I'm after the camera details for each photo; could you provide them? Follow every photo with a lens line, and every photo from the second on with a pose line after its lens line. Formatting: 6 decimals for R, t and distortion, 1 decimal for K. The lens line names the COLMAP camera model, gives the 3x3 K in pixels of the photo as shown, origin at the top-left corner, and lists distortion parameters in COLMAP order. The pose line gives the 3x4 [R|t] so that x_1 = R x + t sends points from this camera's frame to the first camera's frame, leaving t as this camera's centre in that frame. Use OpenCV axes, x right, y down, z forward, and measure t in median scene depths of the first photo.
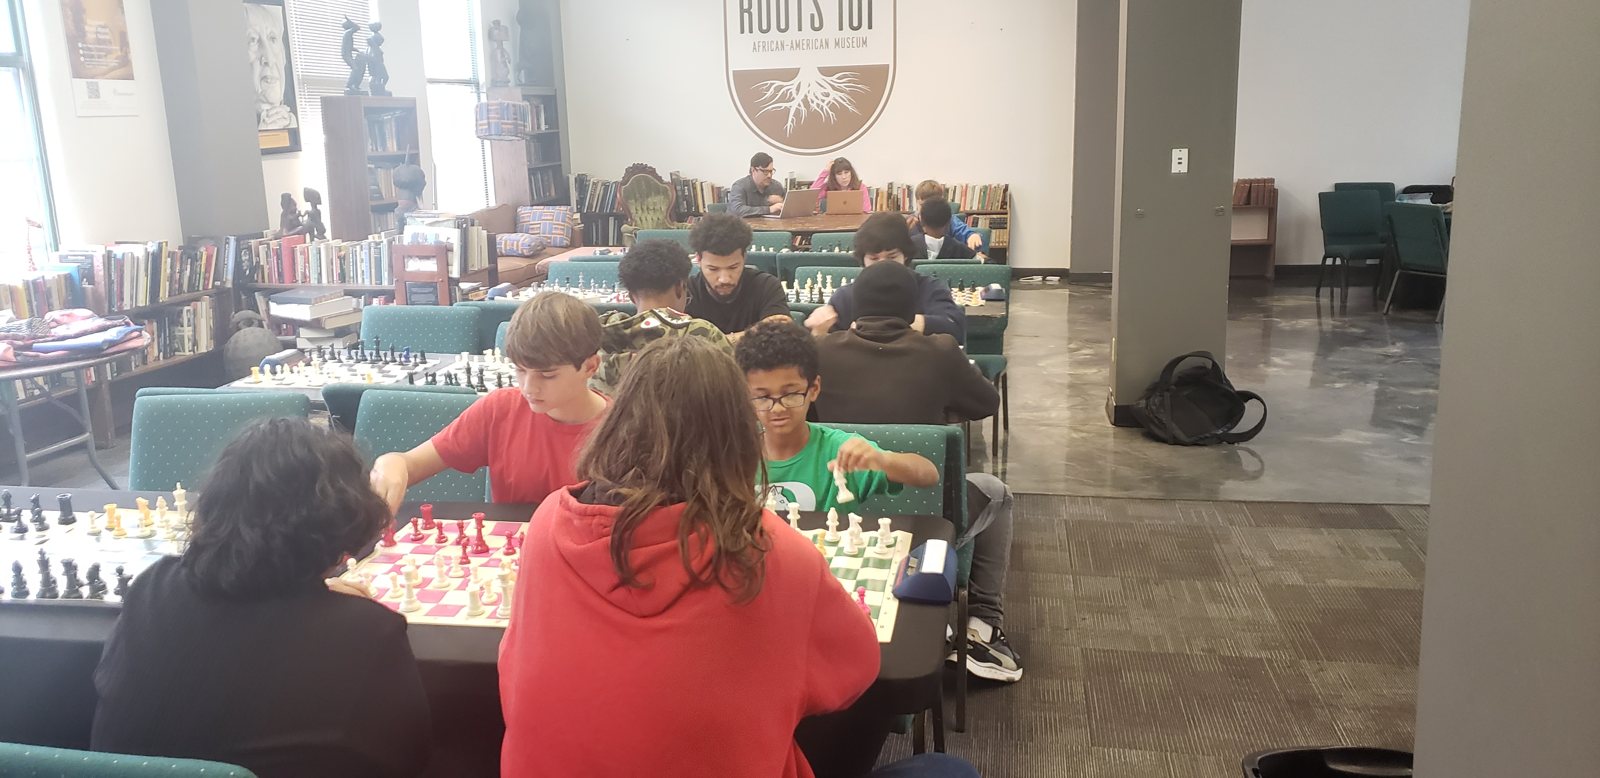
lens RADIAL K [[1141.7, 0, 799.1], [0, 1141.7, 394.5], [0, 0, 1]] dist [0.004391, 0.000493]
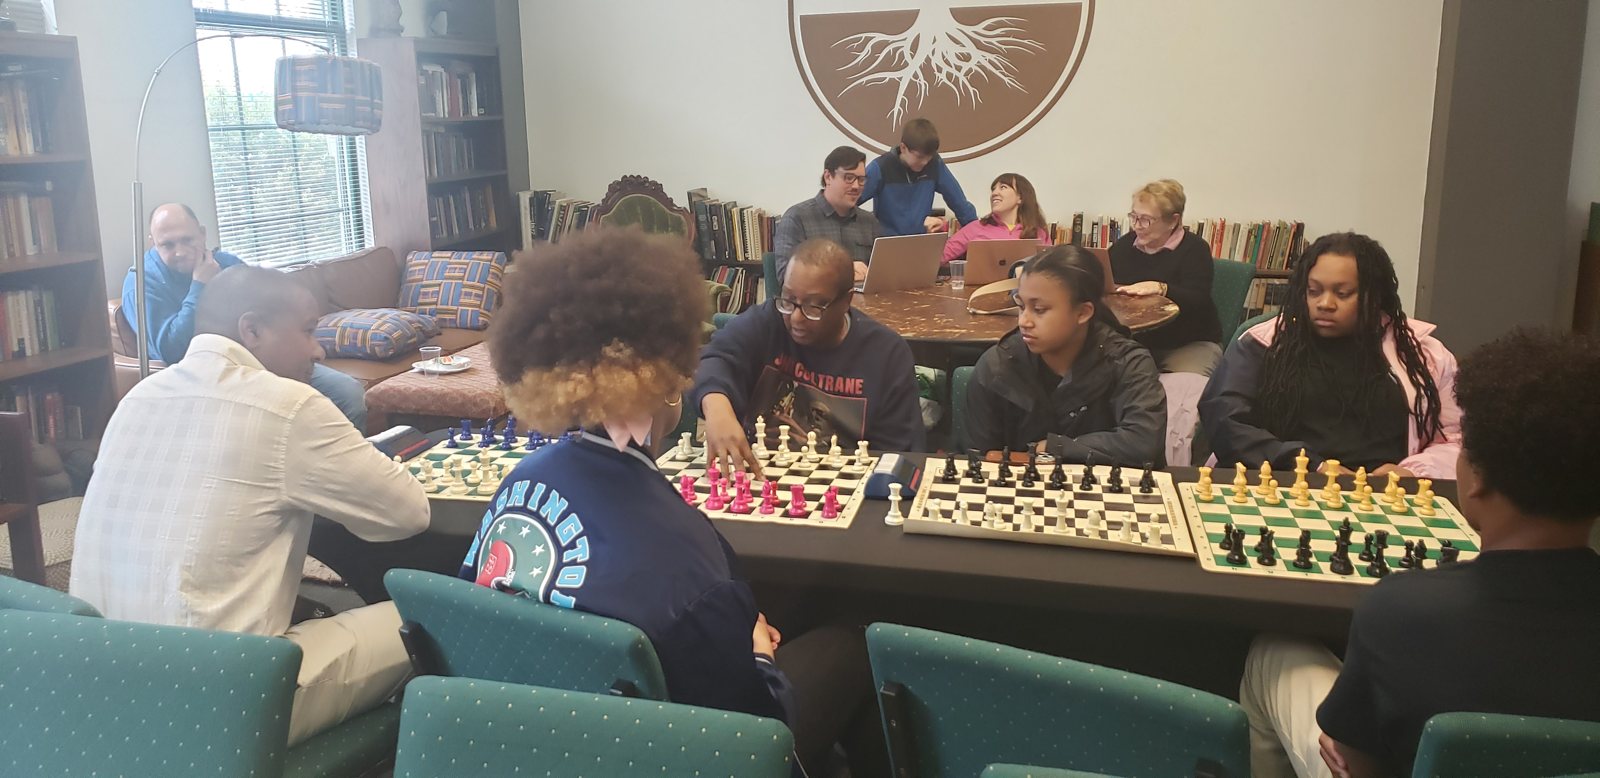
lens RADIAL K [[1238.7, 0, 799.6], [0, 1238.7, 386.3], [0, 0, 1]] dist [-0.011159, -0.000703]
pose [[0.998227, 0.020044, -0.056046, -0.019929], [-0.021051, 0.999627, -0.017421, -0.086871], [0.055676, 0.018570, 0.998276, 0.384700]]
